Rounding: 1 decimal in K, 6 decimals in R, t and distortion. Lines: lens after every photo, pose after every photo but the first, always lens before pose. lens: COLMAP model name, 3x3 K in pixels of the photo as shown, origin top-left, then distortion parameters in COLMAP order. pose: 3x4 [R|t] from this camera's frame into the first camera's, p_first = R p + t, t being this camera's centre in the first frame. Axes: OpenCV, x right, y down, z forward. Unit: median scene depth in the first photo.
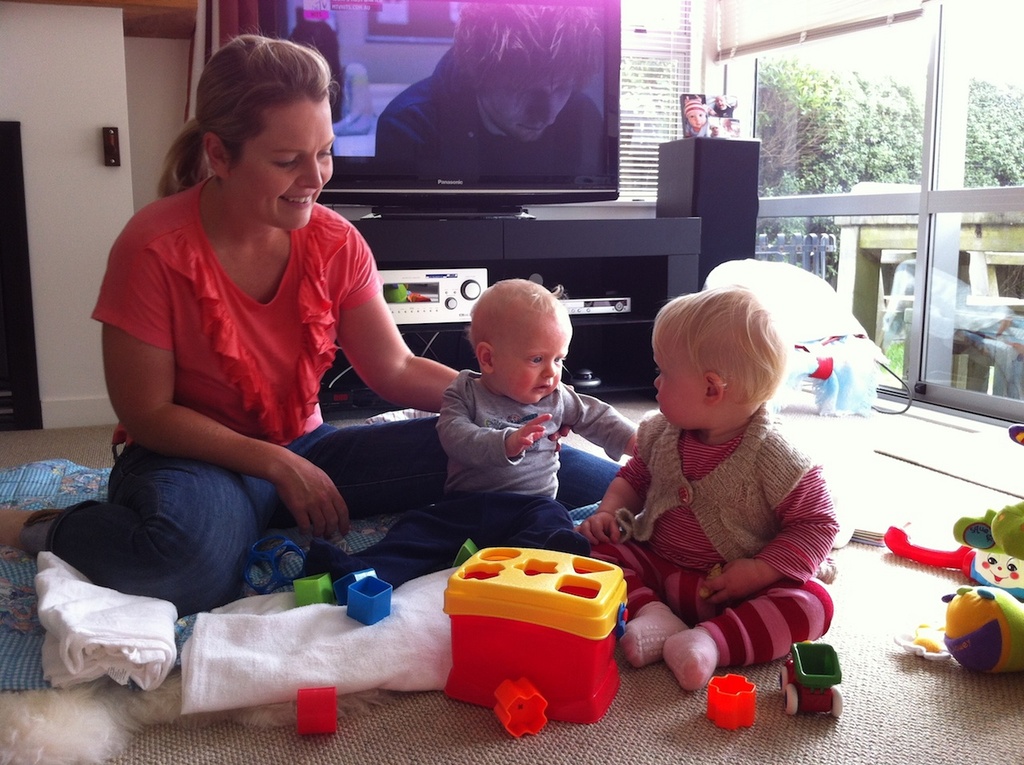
lens RADIAL K [[1015.0, 0, 512.0], [0, 1015.0, 382.5], [0, 0, 1]] dist [0.021097, 0.000916]
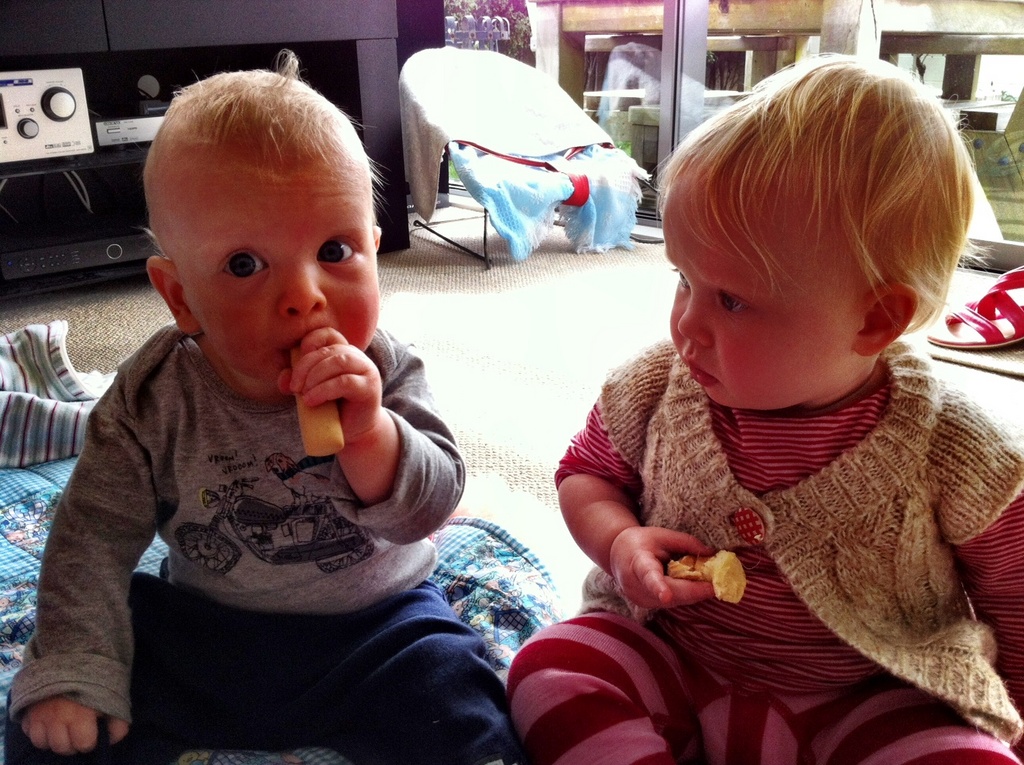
lens RADIAL K [[1015.0, 0, 512.0], [0, 1015.0, 382.5], [0, 0, 1]] dist [0.021097, 0.000916]
pose [[0.913417, -0.145703, 0.380053, -0.051512], [0.072397, 0.977002, 0.200562, -0.029302], [-0.400535, -0.155682, 0.902959, 0.288415]]
